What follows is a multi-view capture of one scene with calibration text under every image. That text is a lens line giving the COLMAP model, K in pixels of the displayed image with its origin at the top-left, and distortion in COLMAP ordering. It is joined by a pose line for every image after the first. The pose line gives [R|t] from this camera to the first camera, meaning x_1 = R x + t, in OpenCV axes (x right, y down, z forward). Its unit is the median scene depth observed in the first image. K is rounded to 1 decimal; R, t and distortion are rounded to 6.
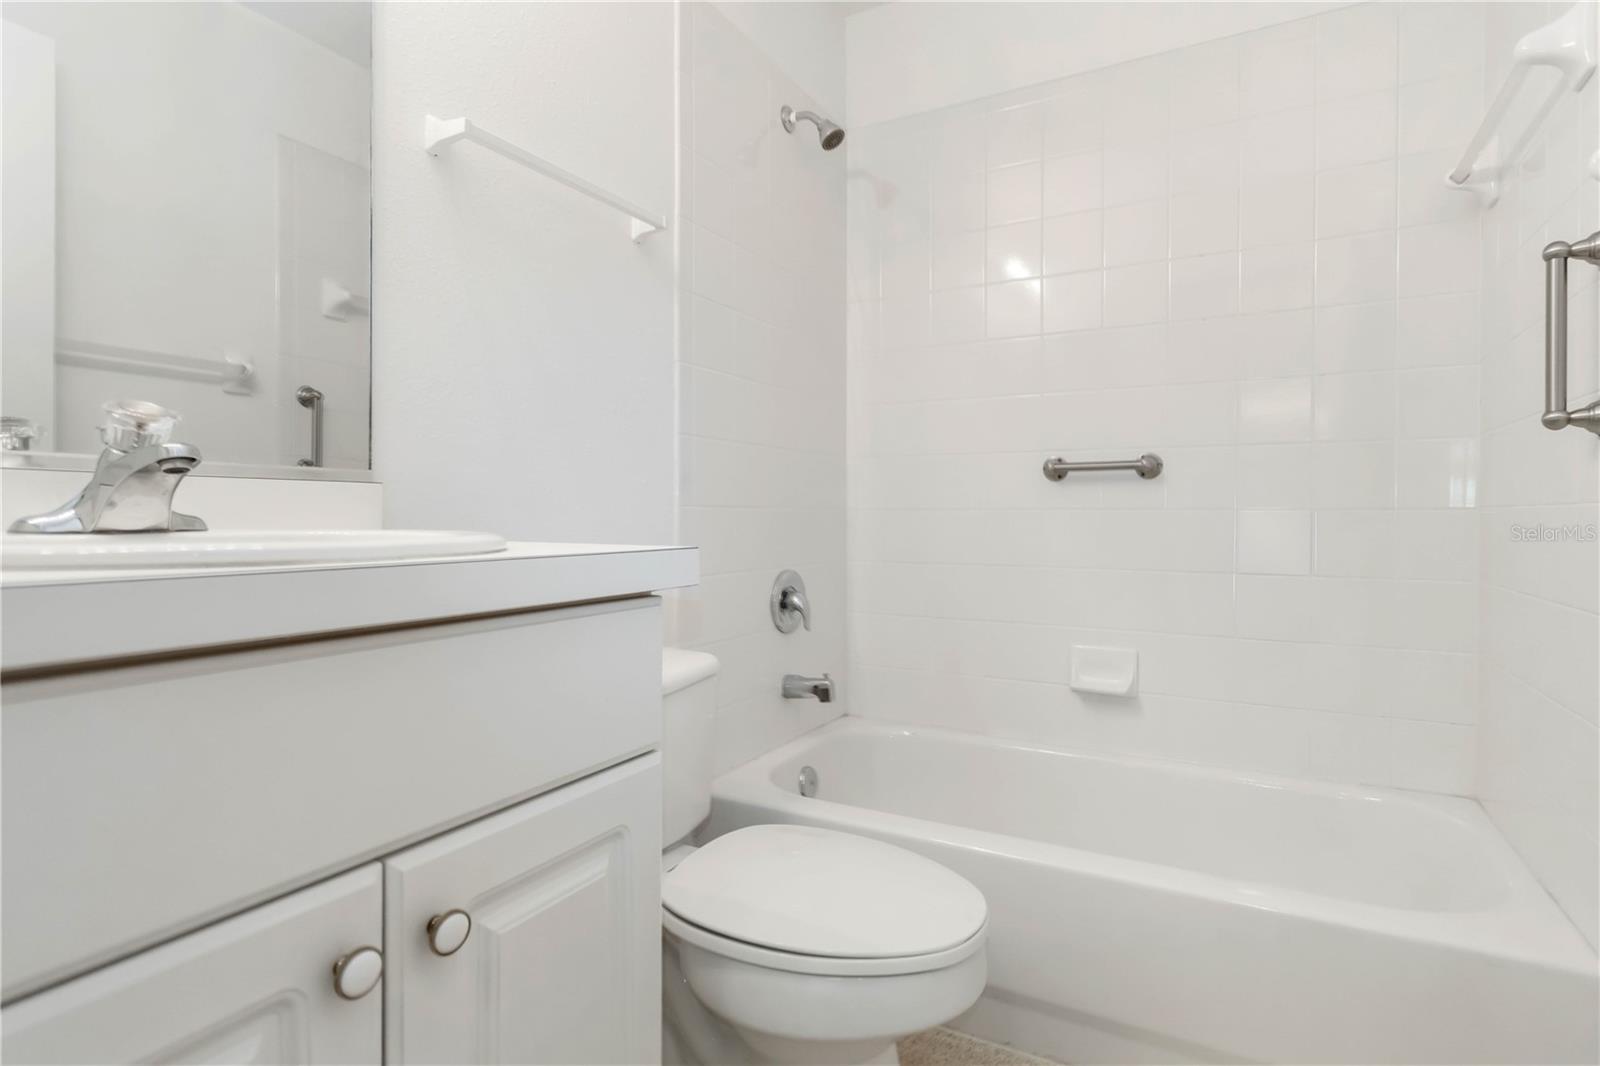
lens RADIAL K [[830.8, 0, 817.5], [0, 830.8, 517.7], [0, 0, 1]] dist [0.010428, -0.000157]
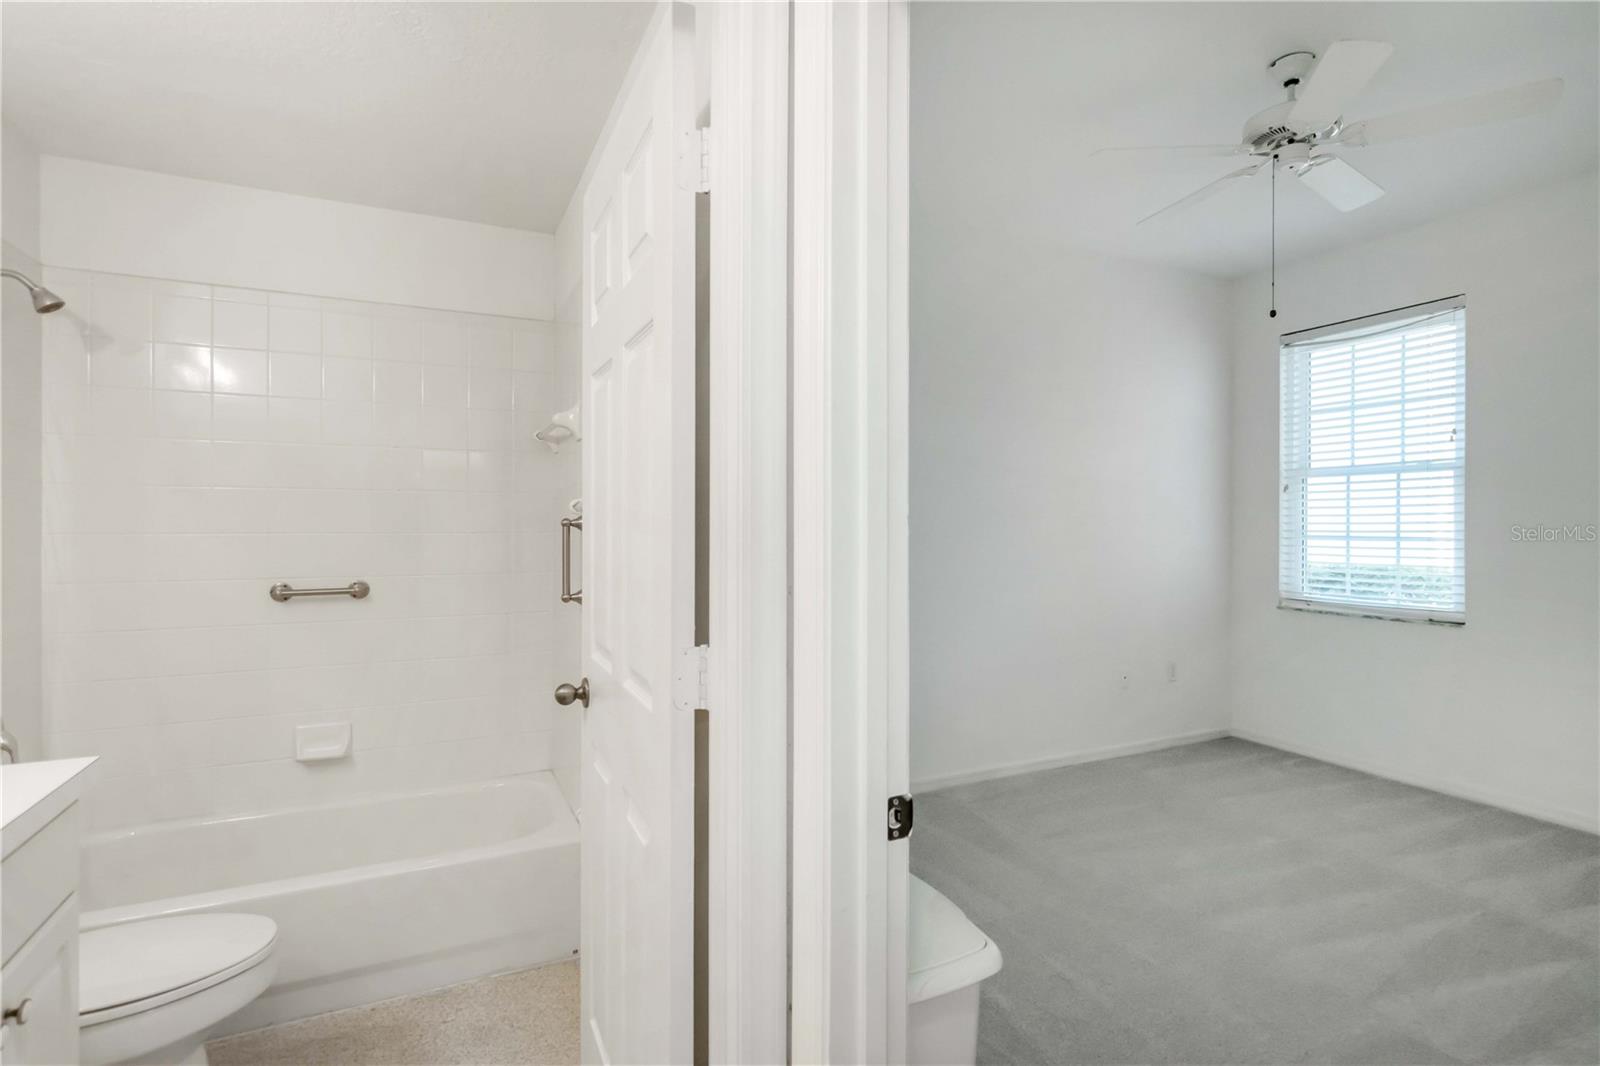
lens RADIAL K [[830.8, 0, 817.5], [0, 830.8, 517.7], [0, 0, 1]] dist [0.010428, -0.000157]
pose [[0.591579, 0.000395, 0.806247, -0.277721], [0.015550, 0.999808, -0.011900, -0.152817], [-0.806097, 0.019577, 0.591459, -0.459702]]
